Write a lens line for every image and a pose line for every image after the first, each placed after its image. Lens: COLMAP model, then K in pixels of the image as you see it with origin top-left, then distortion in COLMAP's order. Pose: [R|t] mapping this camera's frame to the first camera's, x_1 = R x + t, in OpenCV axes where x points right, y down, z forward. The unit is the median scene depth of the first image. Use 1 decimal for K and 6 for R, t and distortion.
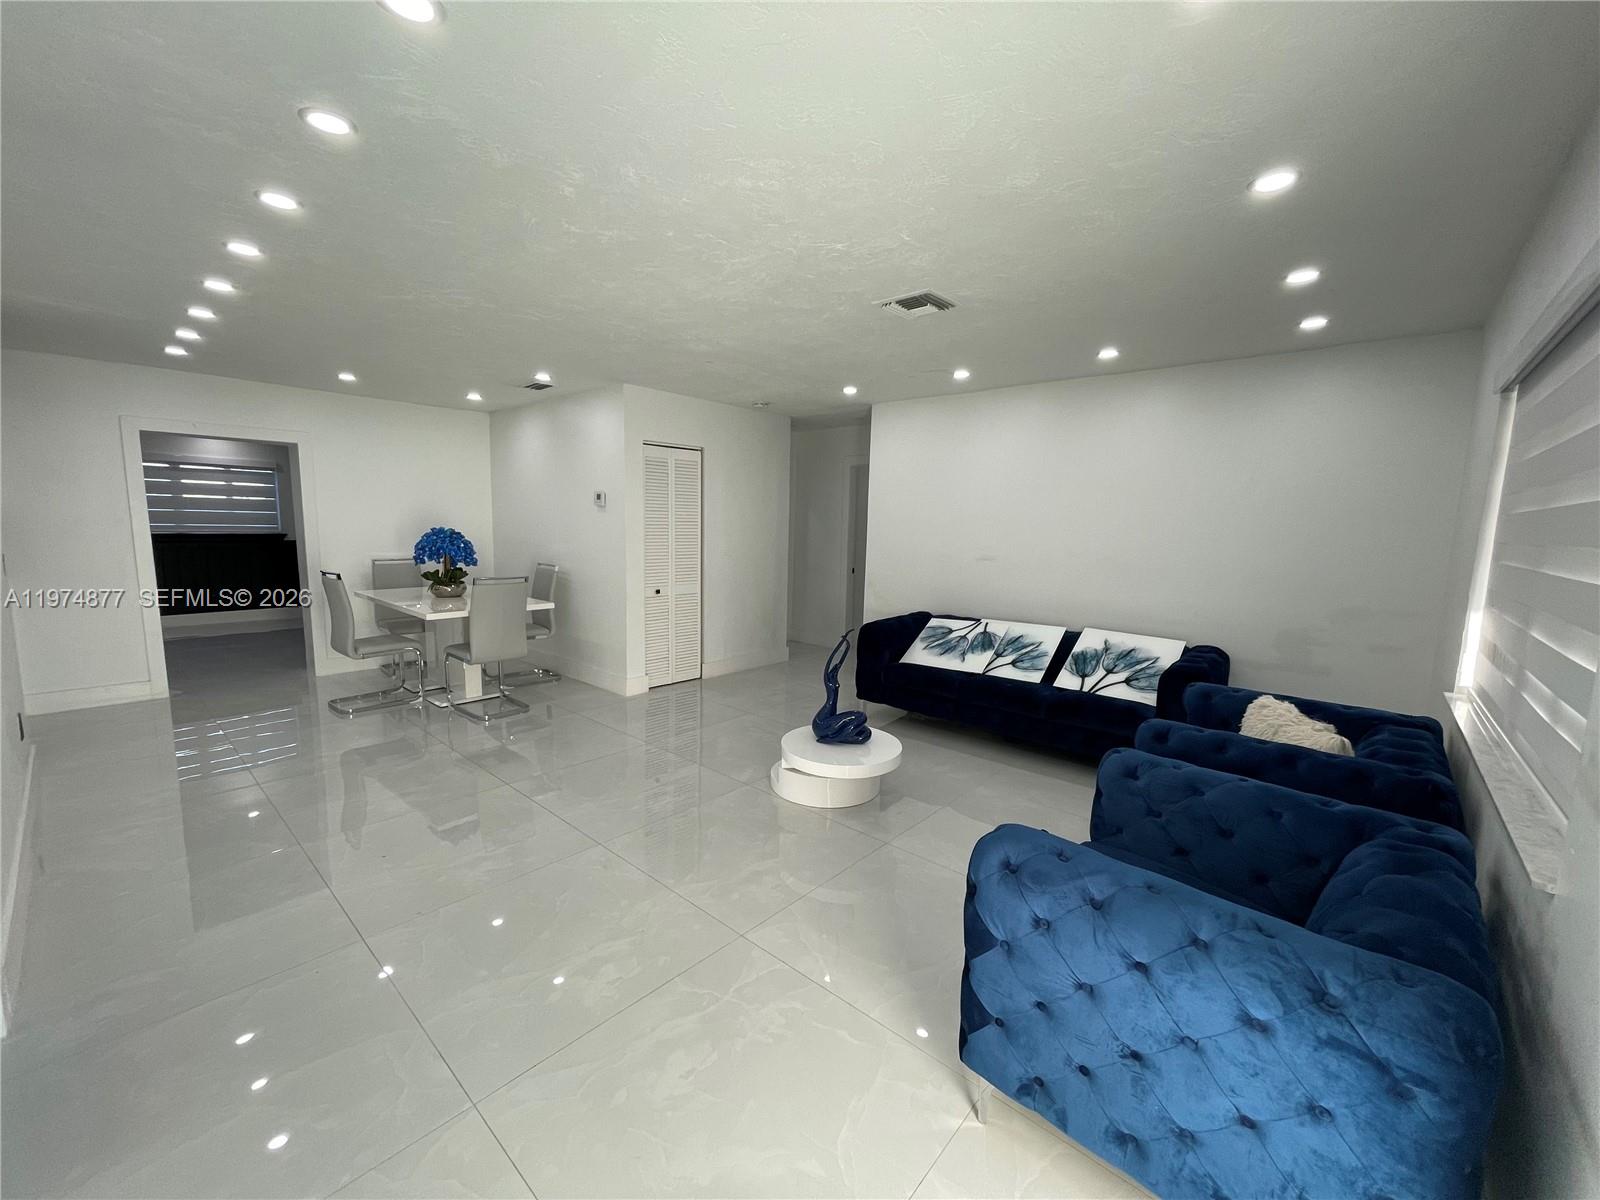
lens RADIAL K [[646.0, 0, 799.6], [0, 646.0, 602.6], [0, 0, 1]] dist [-0.021294, 0.013339]
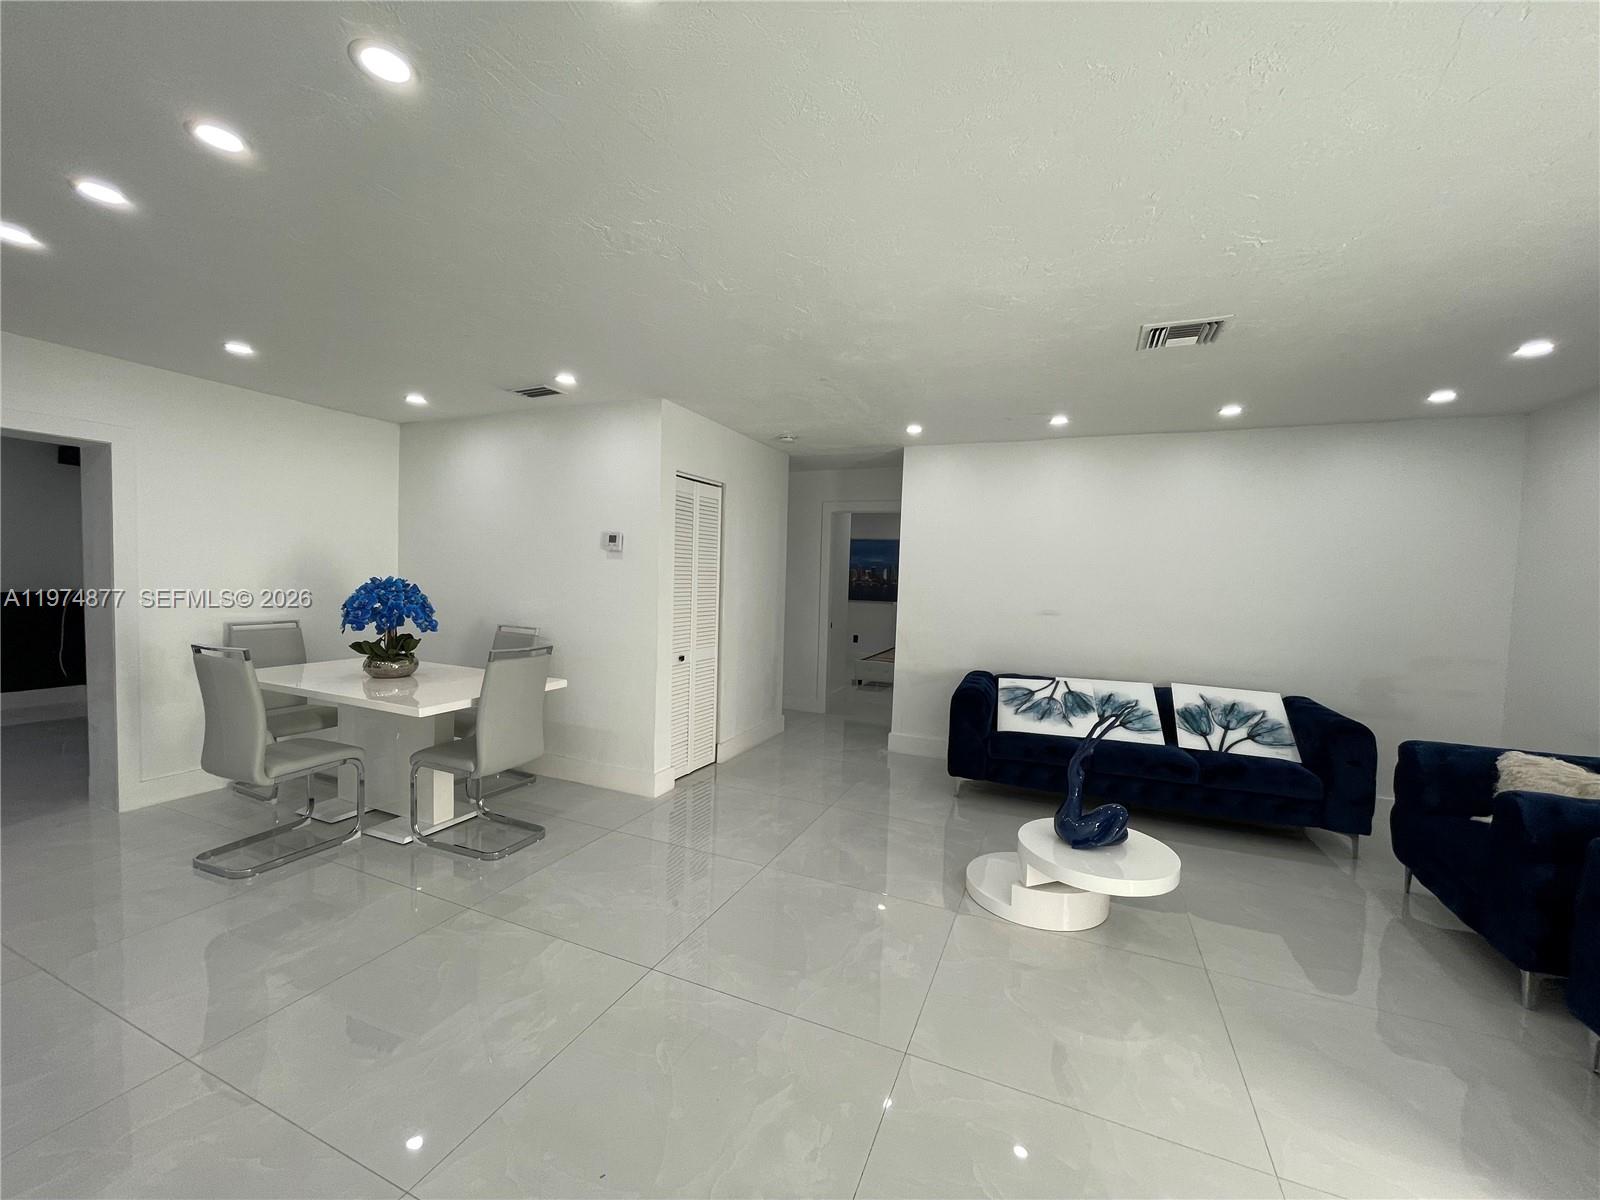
lens RADIAL K [[646.0, 0, 799.6], [0, 646.0, 602.6], [0, 0, 1]] dist [-0.021294, 0.013339]
pose [[0.949752, -0.006364, 0.312938, -0.351956], [0.029641, 0.997129, -0.069683, -0.027899], [-0.311596, 0.075458, 0.947214, 0.207588]]
